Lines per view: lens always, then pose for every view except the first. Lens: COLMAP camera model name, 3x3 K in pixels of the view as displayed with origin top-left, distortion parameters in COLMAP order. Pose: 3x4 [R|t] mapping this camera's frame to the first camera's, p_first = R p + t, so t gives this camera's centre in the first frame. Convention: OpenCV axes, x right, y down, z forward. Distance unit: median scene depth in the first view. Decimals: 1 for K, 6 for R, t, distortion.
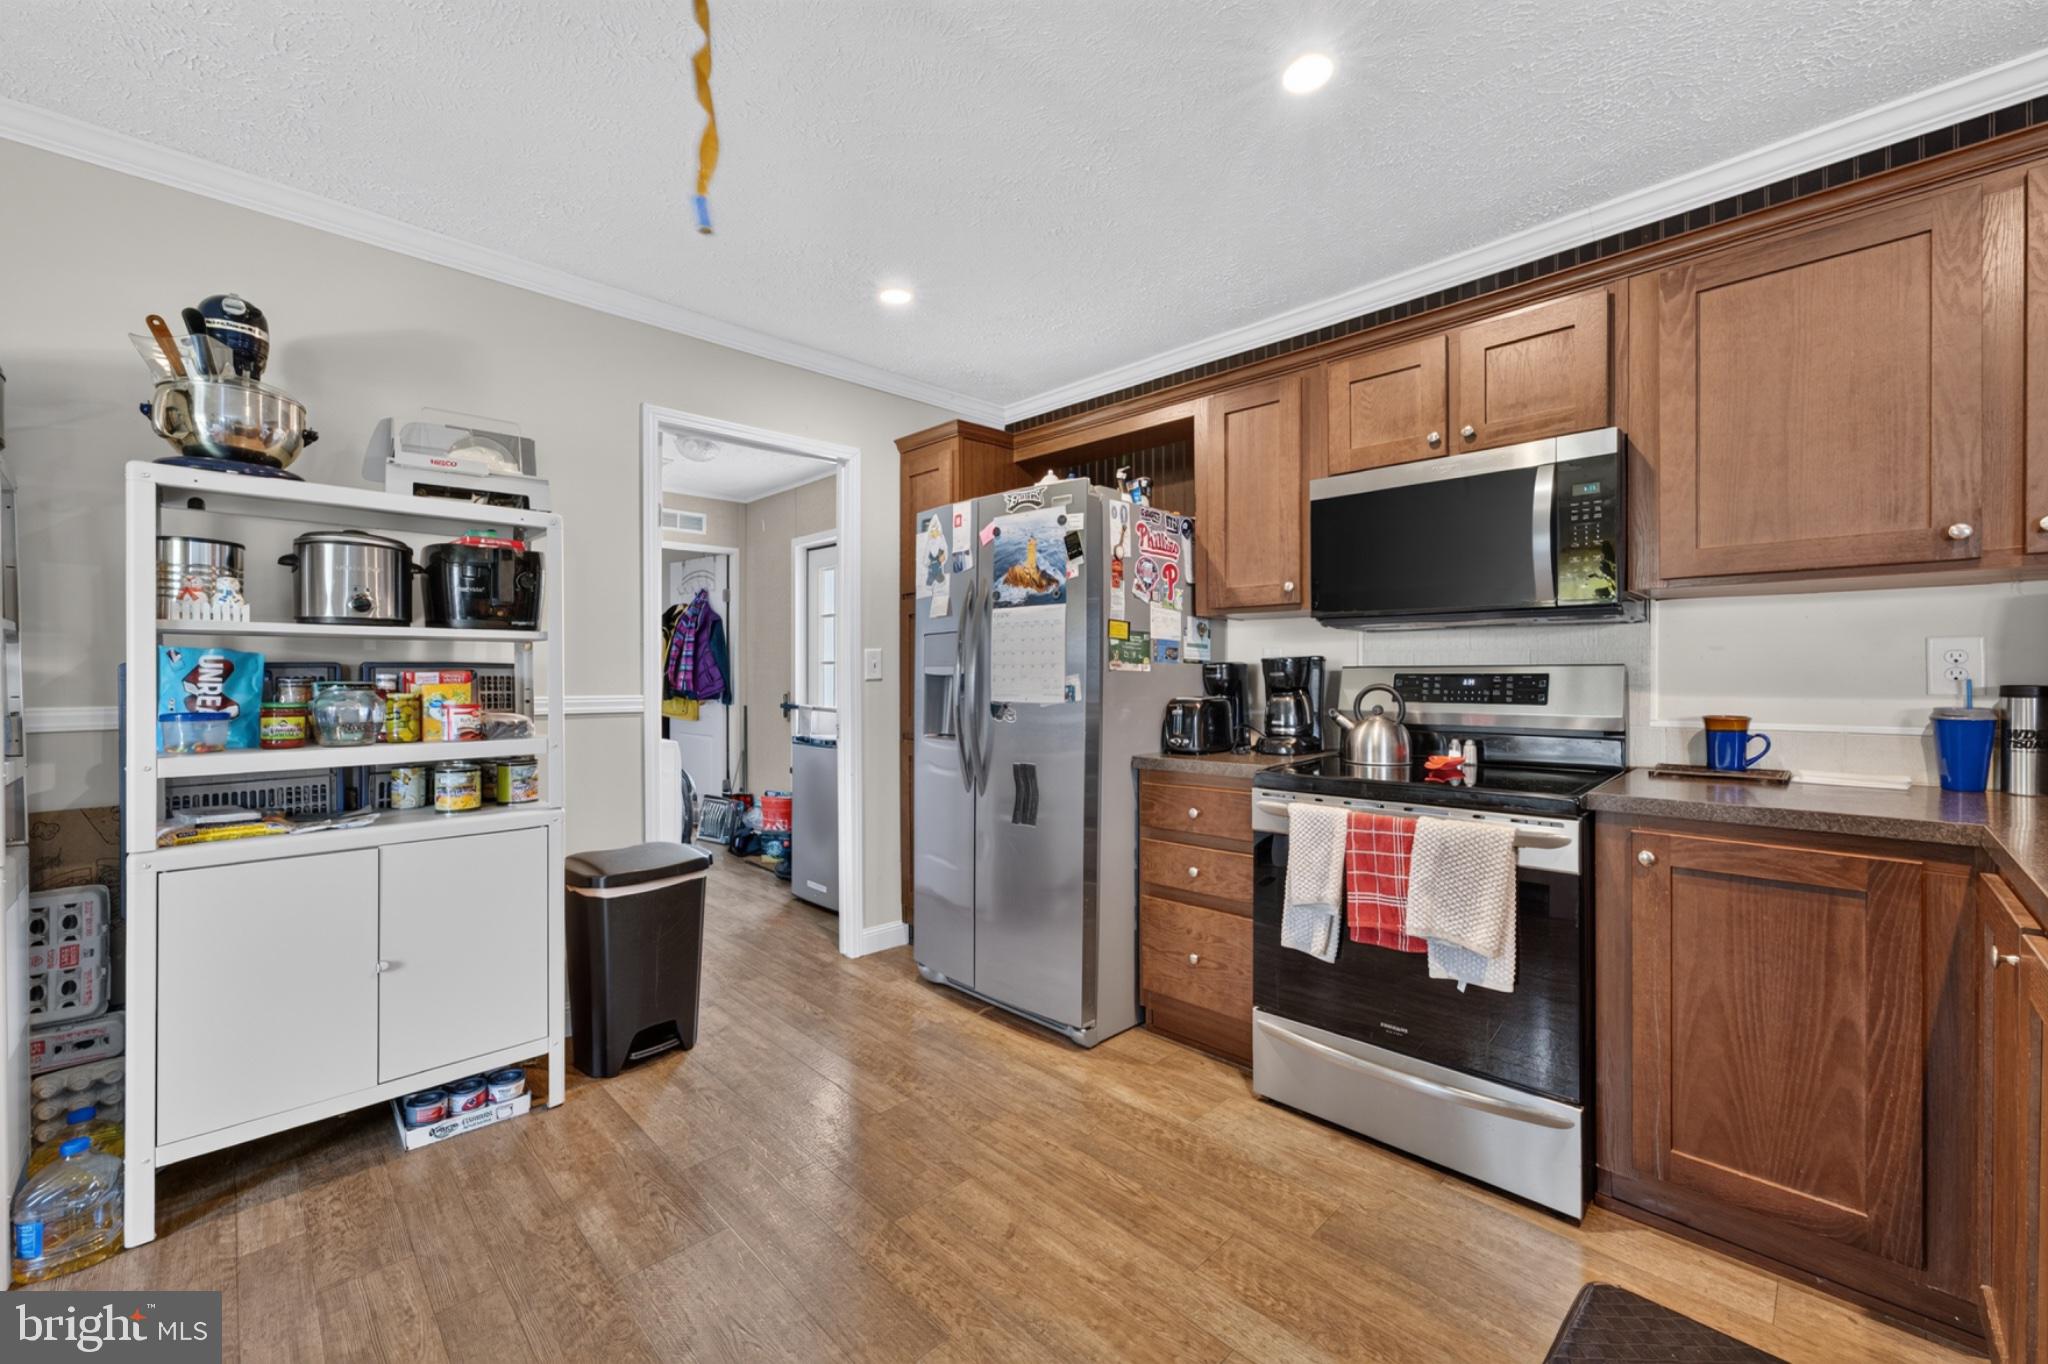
lens RADIAL K [[811.1, 0, 1024.6], [0, 811.1, 694.0], [0, 0, 1]] dist [-0.028928, 0.017783]
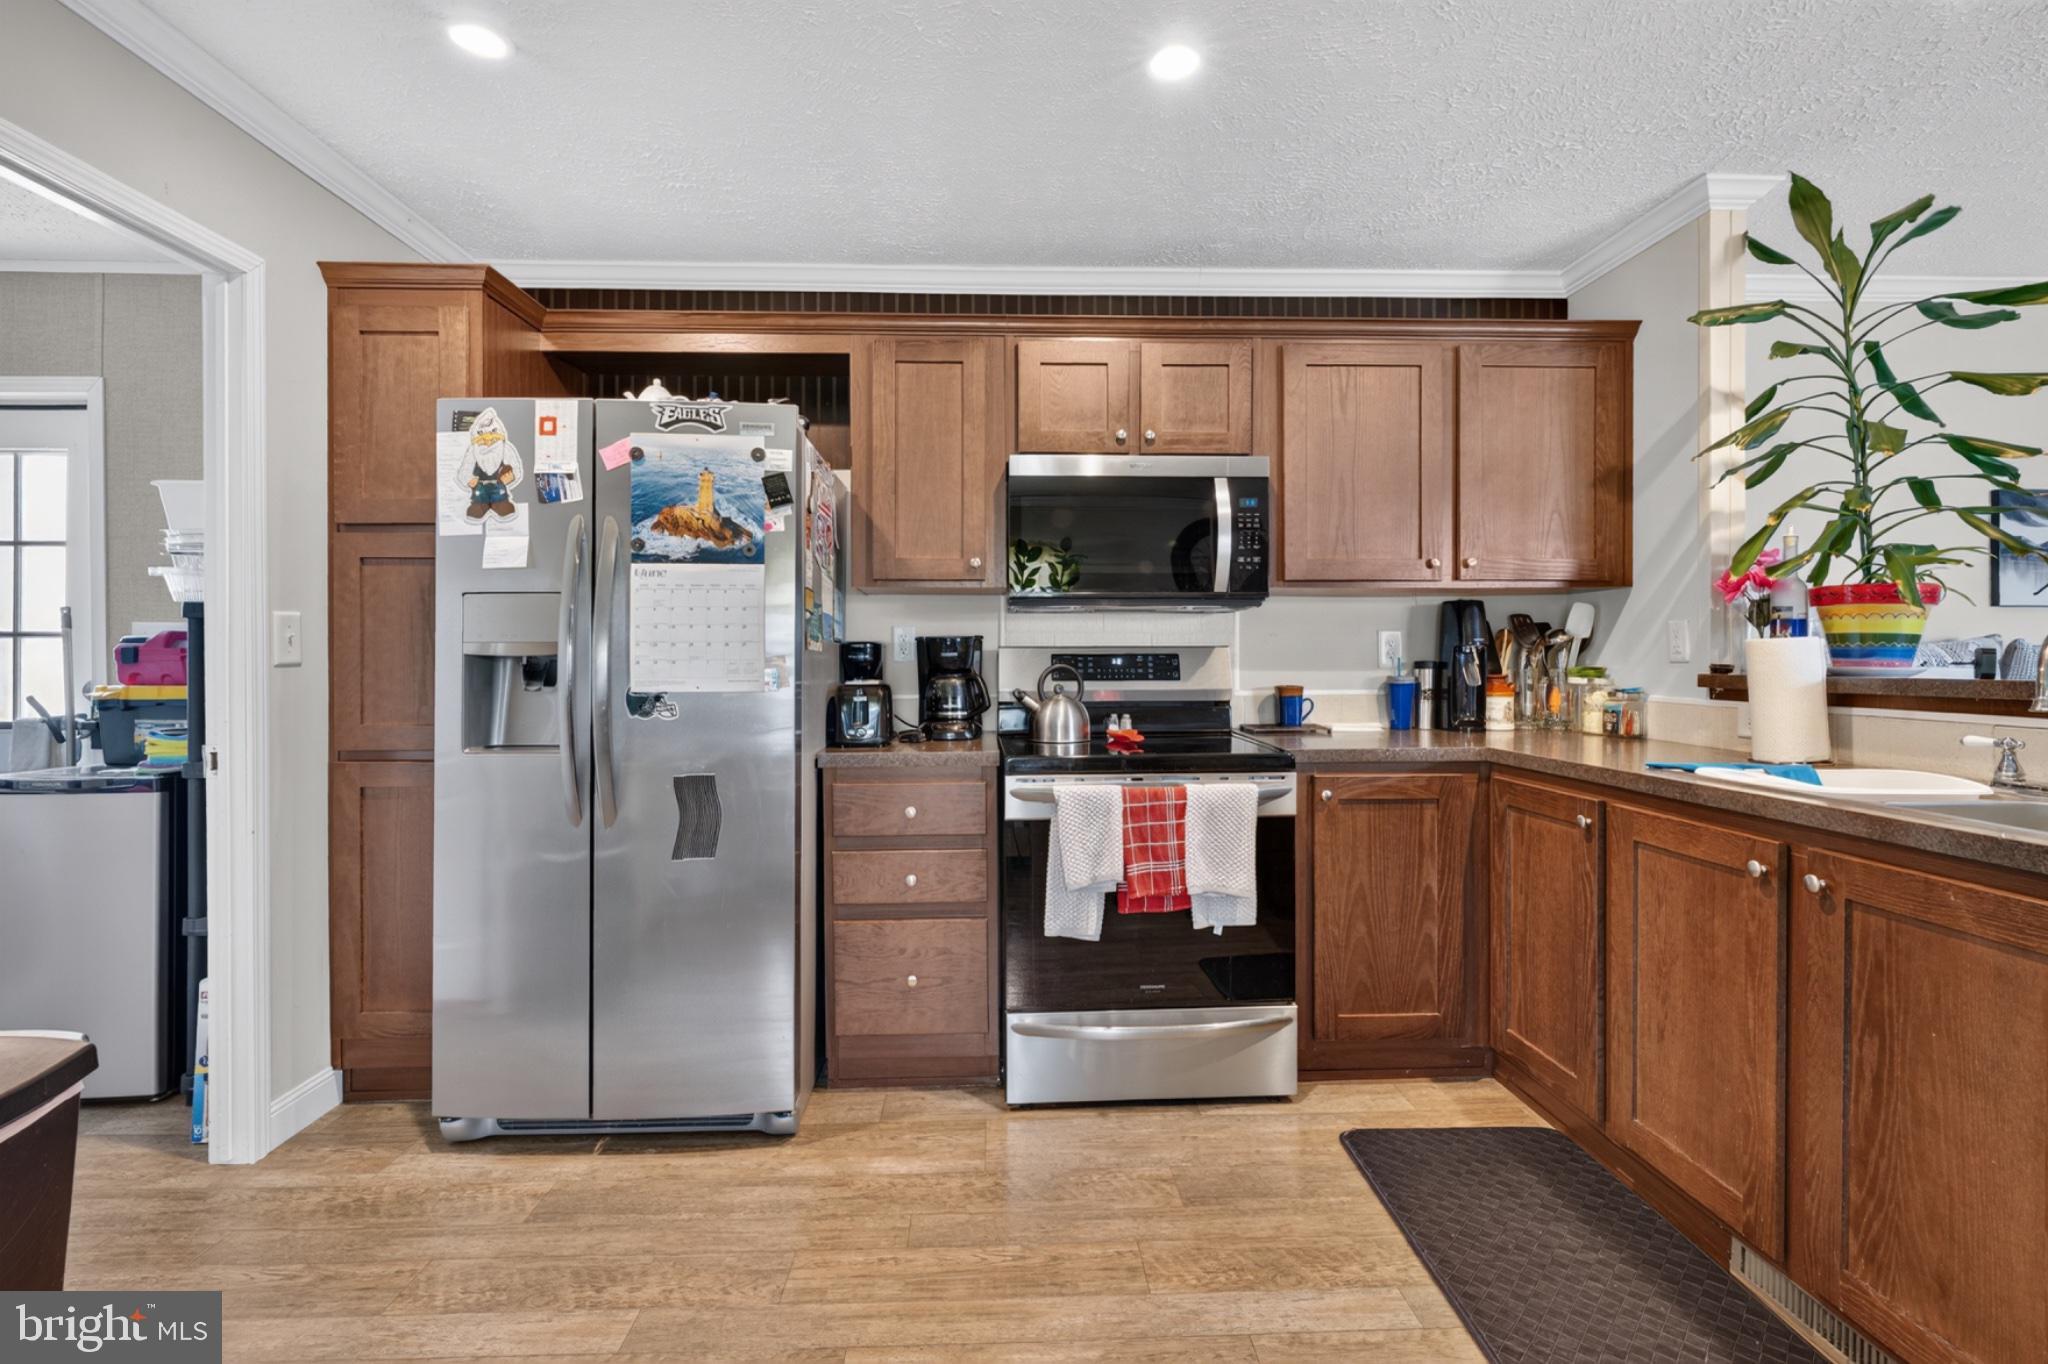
lens RADIAL K [[900.3, 0, 1015.1], [0, 900.3, 660.1], [0, 0, 1]] dist [-0.000062, -0.000203]
pose [[0.678867, -0.006665, 0.734231, -0.444748], [0.018815, 0.999788, -0.008320, -0.009030], [-0.734020, 0.019463, 0.678849, 0.261249]]
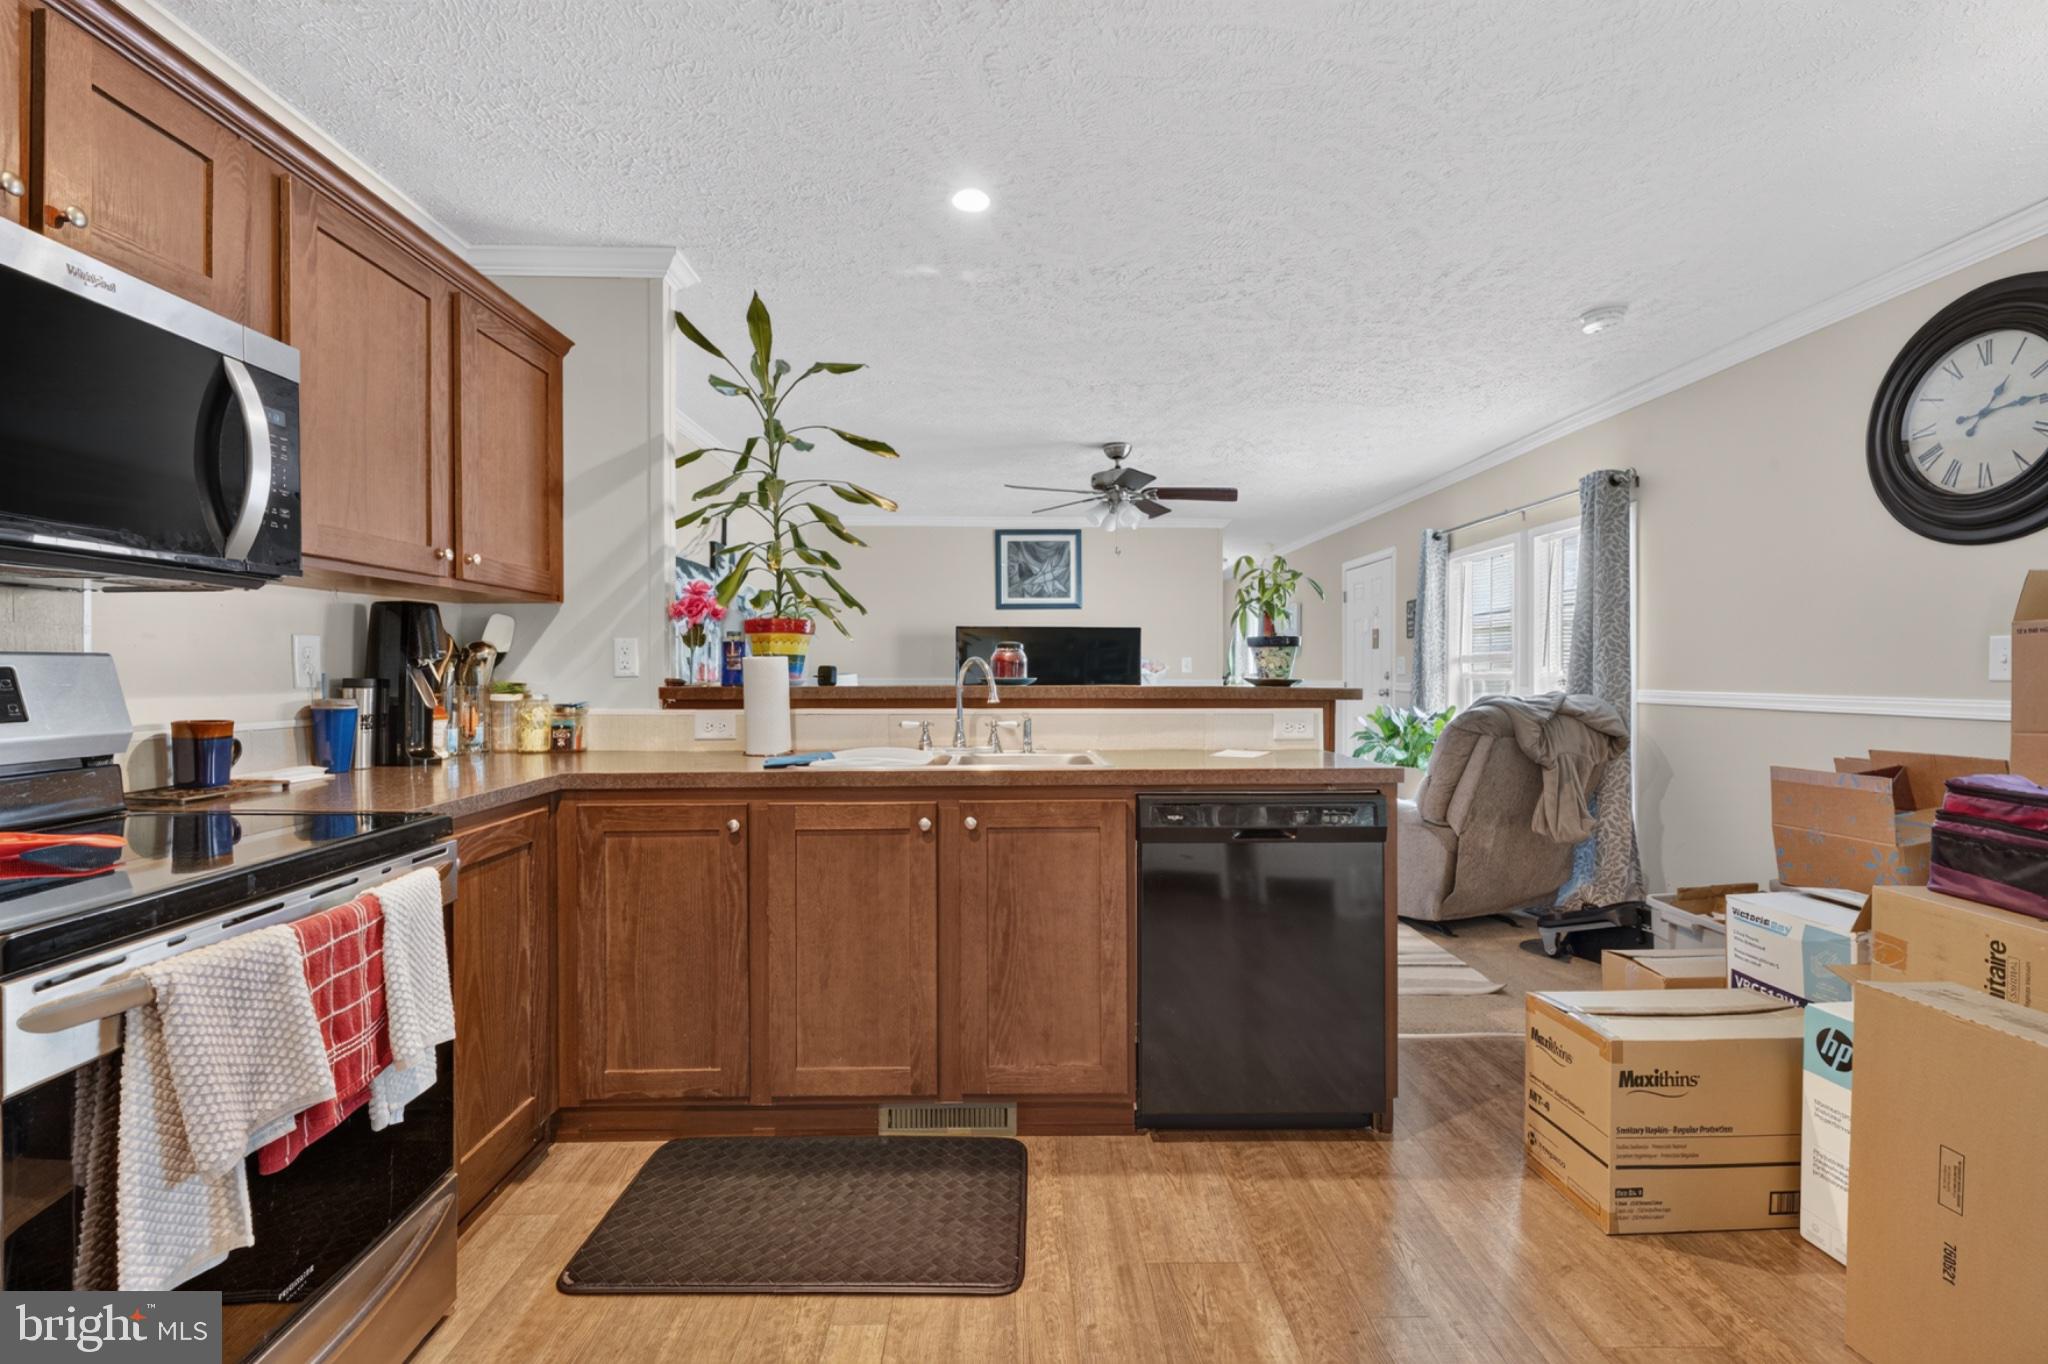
lens RADIAL K [[908.9, 0, 1024.0], [0, 908.9, 682.0], [0, 0, 1]] dist [0.010127, 0.000796]
pose [[-0.723808, -0.011241, 0.689910, -0.304190], [0.013988, 0.999423, 0.030960, -0.023506], [-0.689860, 0.032060, -0.723233, 0.910261]]
